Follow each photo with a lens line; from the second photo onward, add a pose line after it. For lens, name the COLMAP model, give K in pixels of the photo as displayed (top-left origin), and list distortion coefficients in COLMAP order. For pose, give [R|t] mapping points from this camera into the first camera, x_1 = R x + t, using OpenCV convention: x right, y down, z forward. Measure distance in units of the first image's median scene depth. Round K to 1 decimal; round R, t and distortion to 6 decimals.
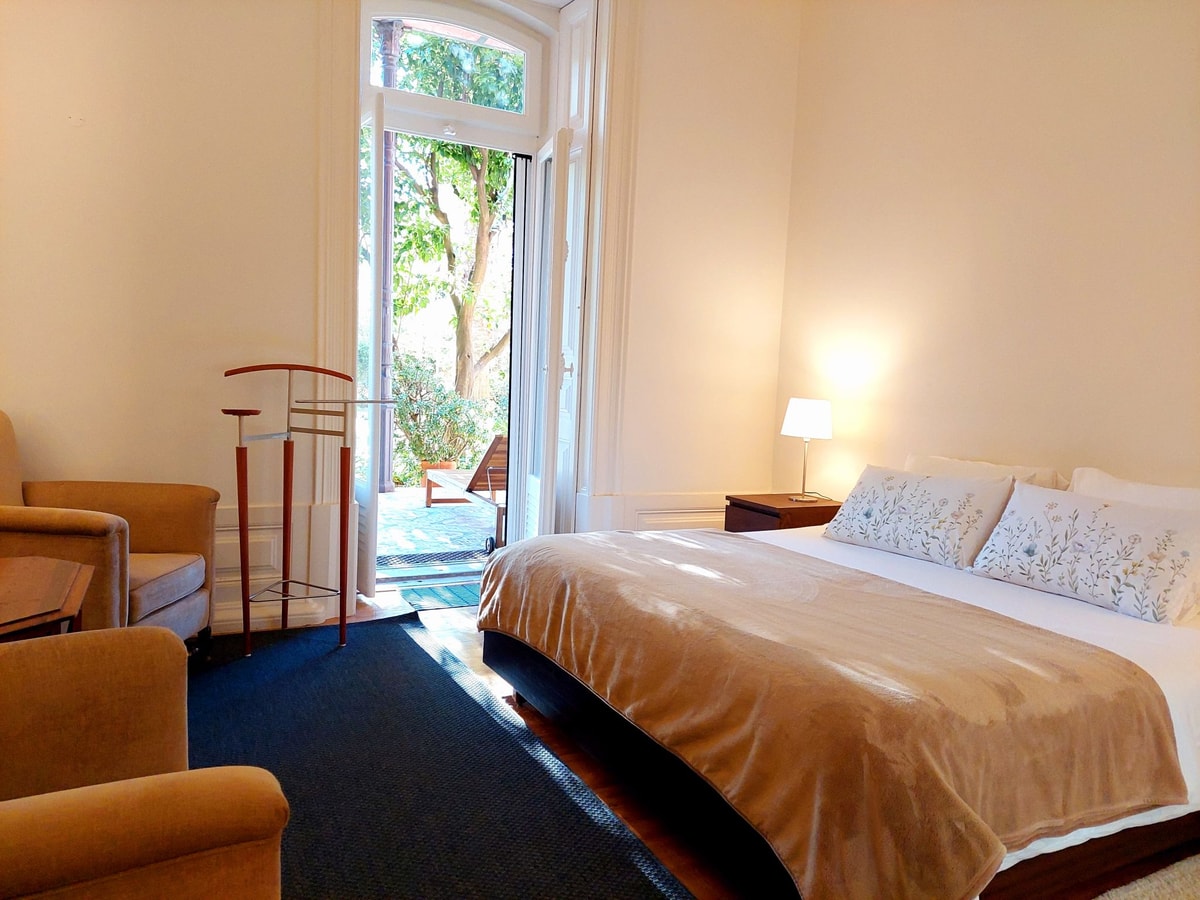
lens RADIAL K [[859.5, 0, 602.4], [0, 859.5, 443.4], [0, 0, 1]] dist [0.060150, -0.066129]
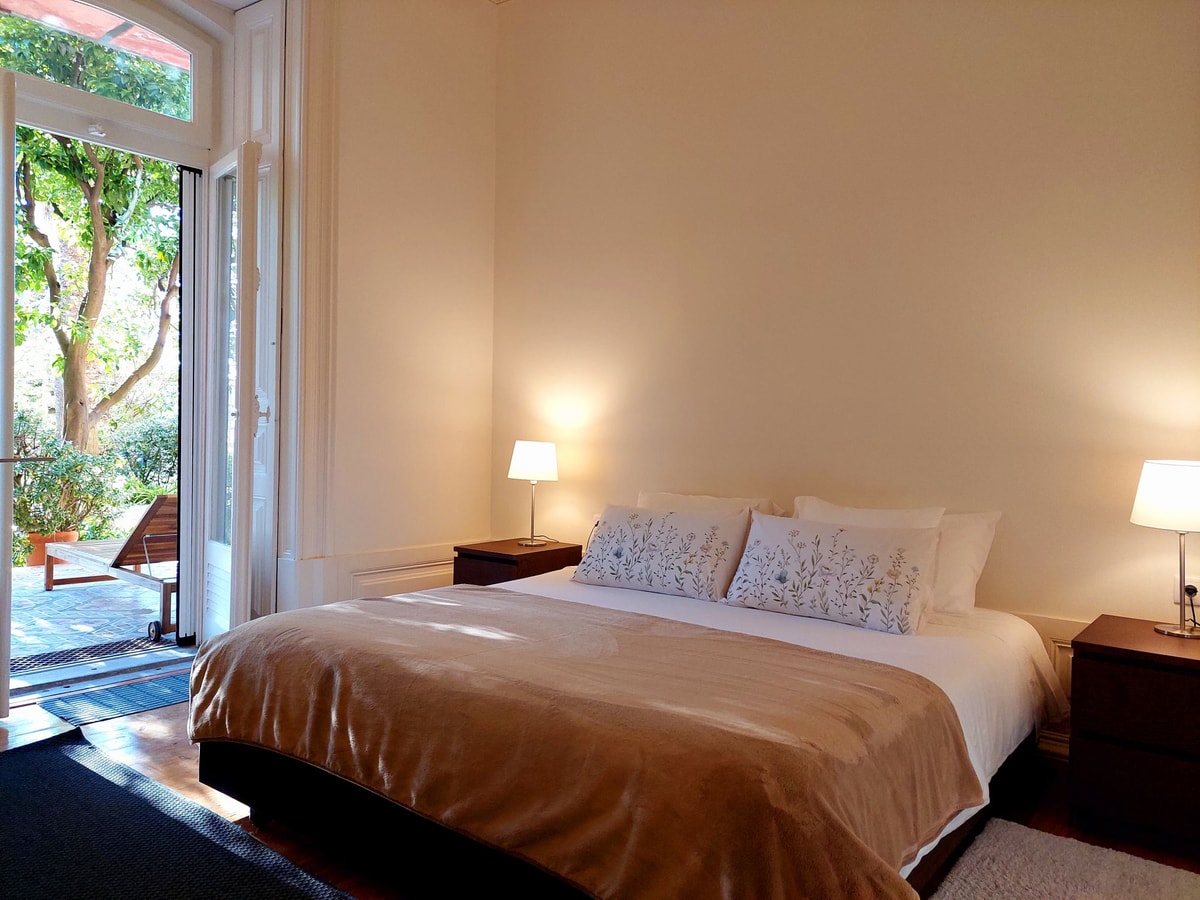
lens RADIAL K [[859.5, 0, 590.0], [0, 859.5, 441.8], [0, 0, 1]] dist [0.060150, -0.066129]
pose [[0.919867, -0.029168, 0.391144, -0.108544], [0.050445, 0.997747, -0.044231, -0.005523], [-0.388973, 0.060417, 0.919266, 0.099209]]
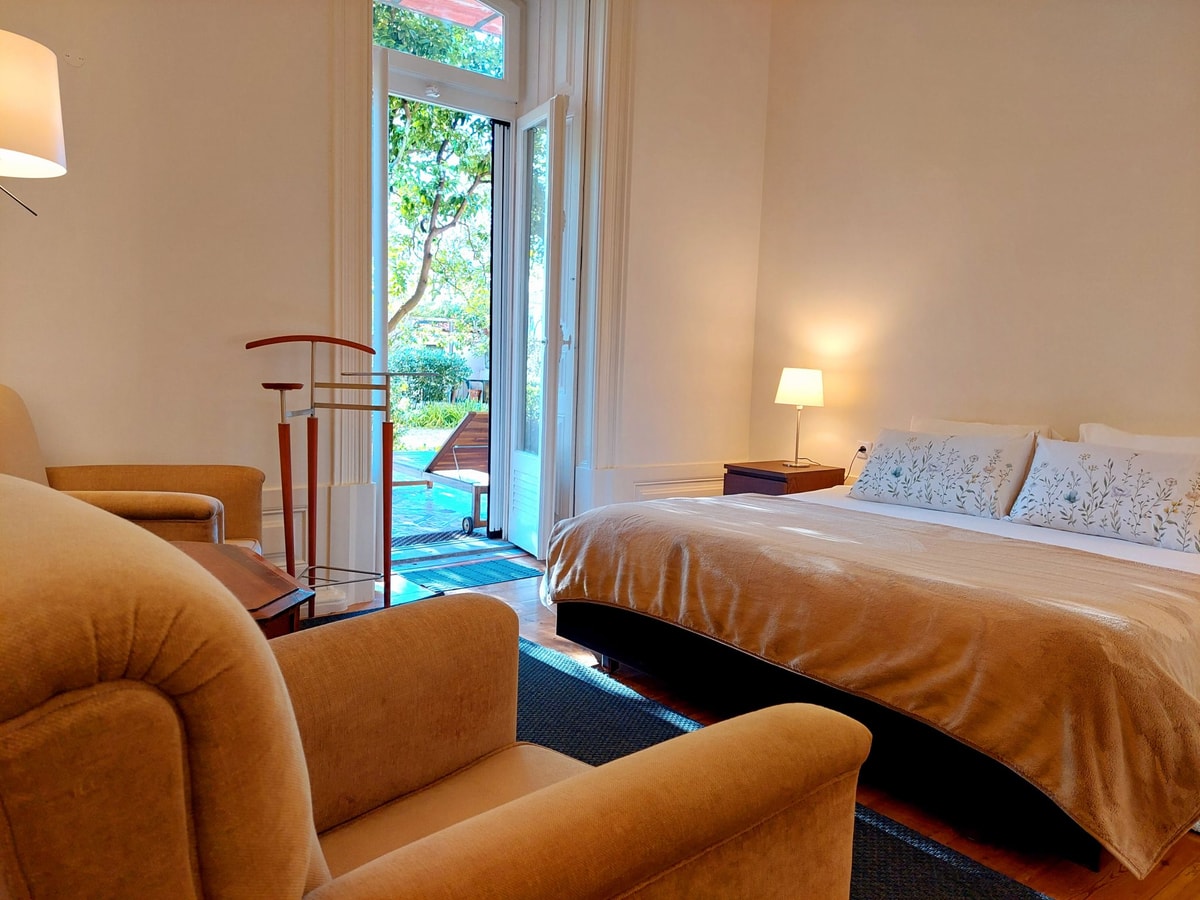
lens RADIAL K [[859.5, 0, 610.6], [0, 859.5, 446.2], [0, 0, 1]] dist [0.060150, -0.066129]
pose [[0.979994, -0.028306, 0.197006, -0.257579], [0.023685, 0.999387, 0.025770, 0.012732], [-0.197615, -0.020588, 0.980064, 0.022721]]
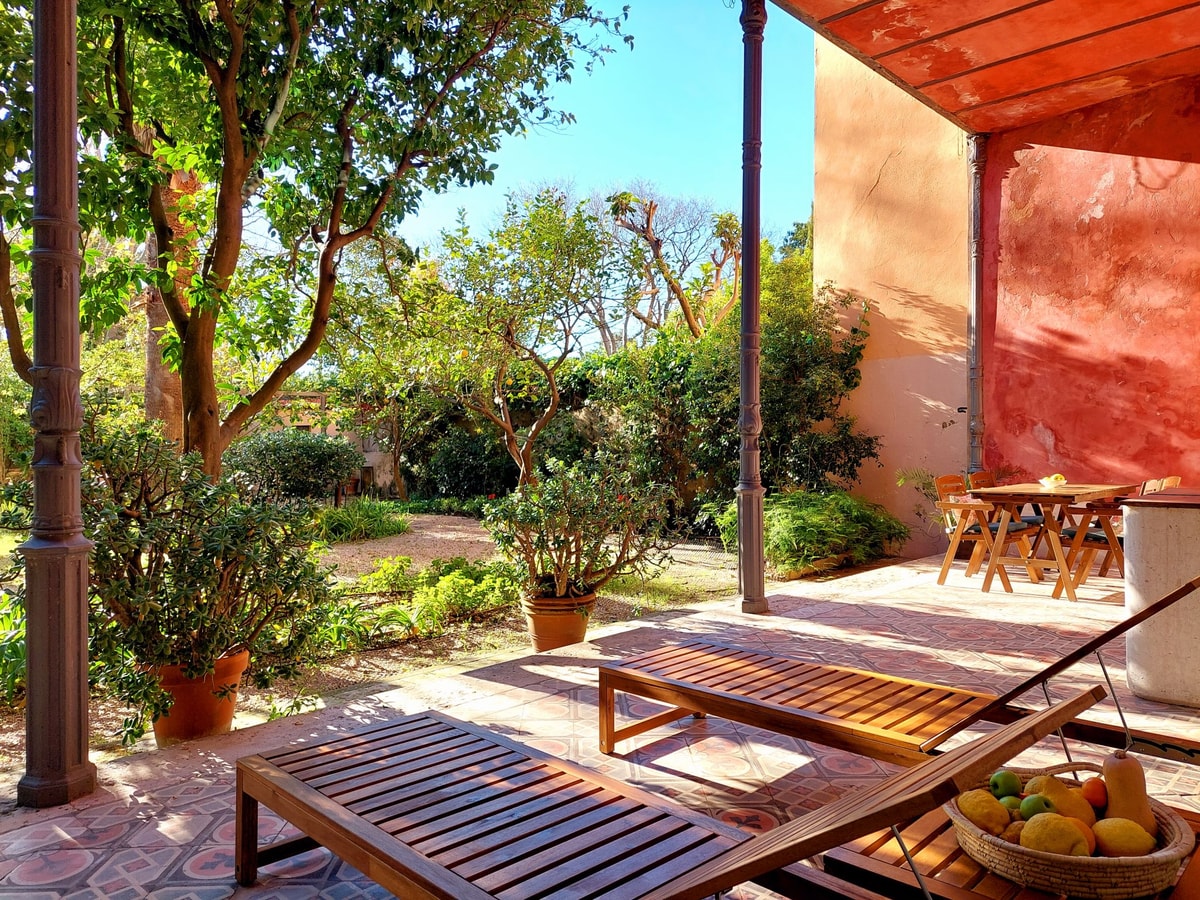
lens RADIAL K [[859.5, 0, 605.4], [0, 859.5, 438.6], [0, 0, 1]] dist [0.060150, -0.066129]
pose [[0.934852, -0.043179, 0.352403, -0.390375], [0.068686, 0.995821, -0.060193, -0.118122], [-0.348331, 0.080477, 0.933911, 1.369218]]
